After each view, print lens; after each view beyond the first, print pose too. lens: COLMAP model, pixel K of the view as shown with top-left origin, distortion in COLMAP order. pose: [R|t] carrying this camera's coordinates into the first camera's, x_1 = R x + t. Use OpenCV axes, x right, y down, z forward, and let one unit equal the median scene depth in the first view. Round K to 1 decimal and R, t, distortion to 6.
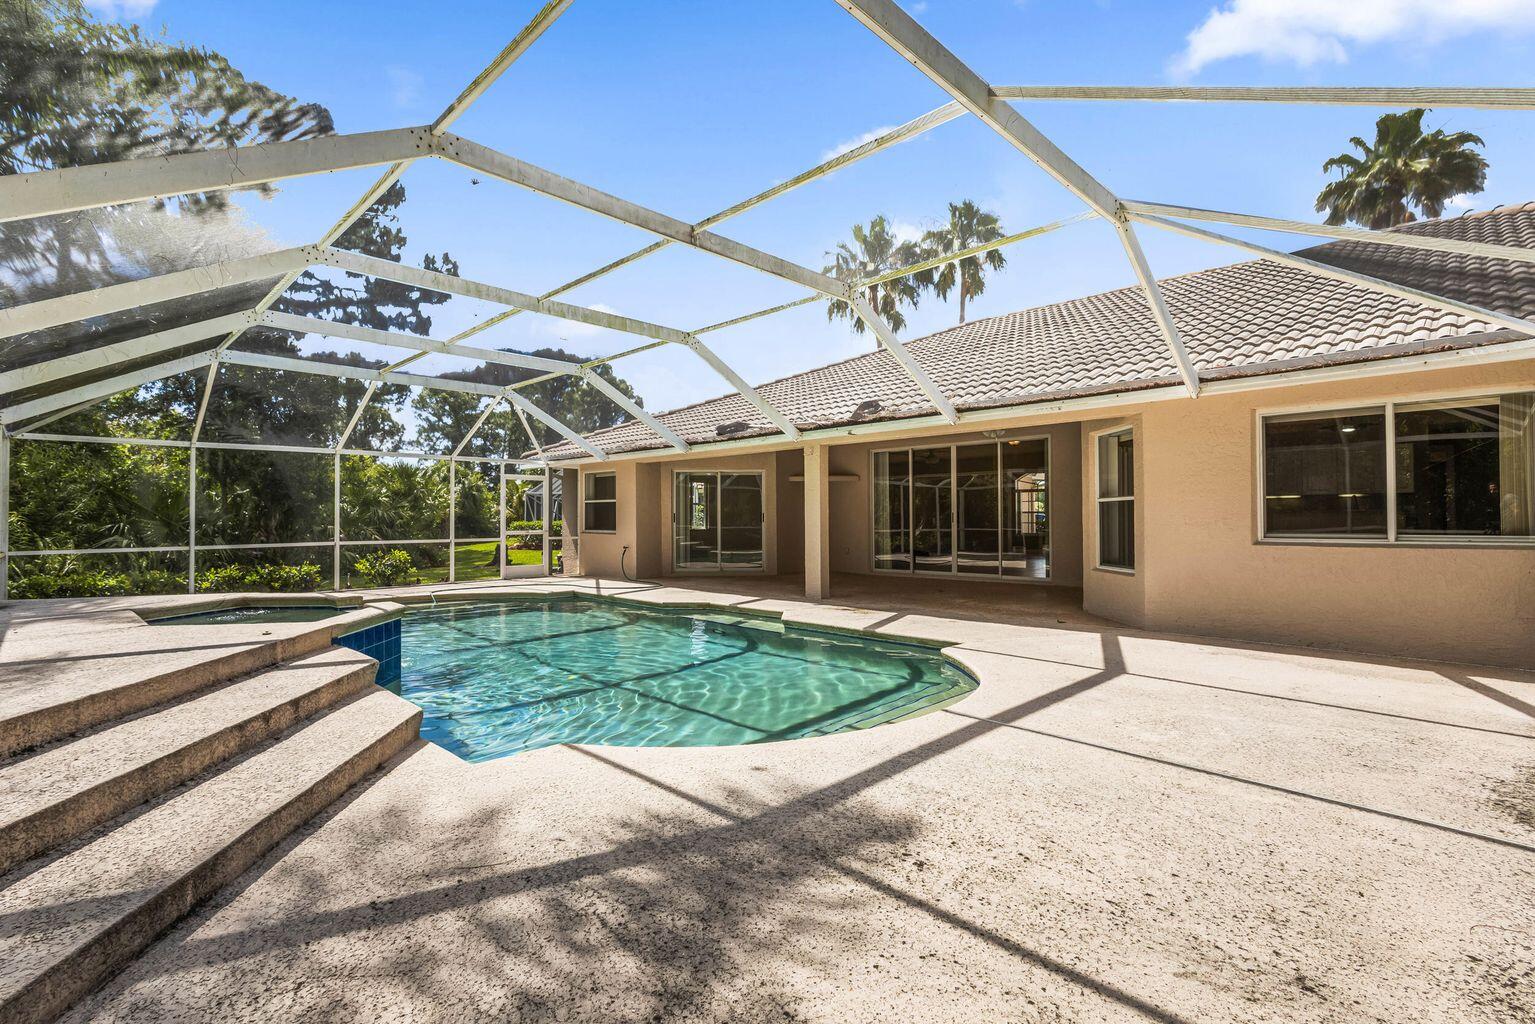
lens RADIAL K [[711.0, 0, 762.8], [0, 711.0, 514.5], [0, 0, 1]] dist [0.014469, 0.000131]
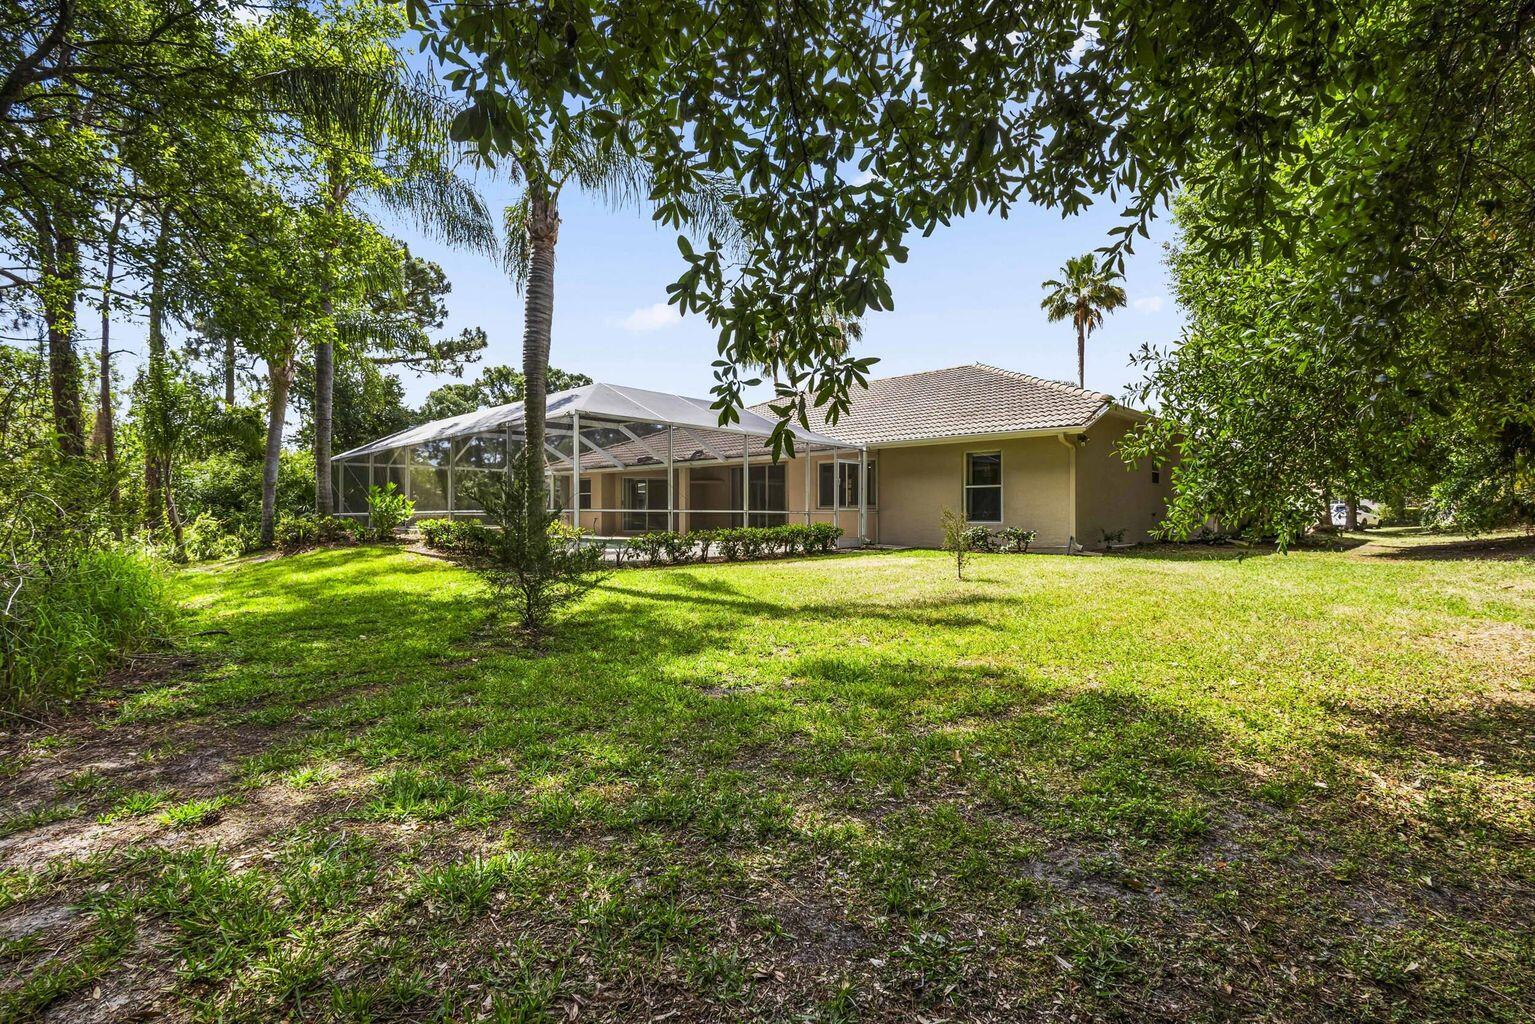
lens RADIAL K [[711.0, 0, 762.8], [0, 711.0, 514.5], [0, 0, 1]] dist [0.014469, 0.000131]
pose [[0.999659, 0.004809, 0.025652, 0.133805], [-0.004952, 0.999973, 0.005495, 0.016595], [-0.025625, -0.005621, 0.999656, -0.596093]]
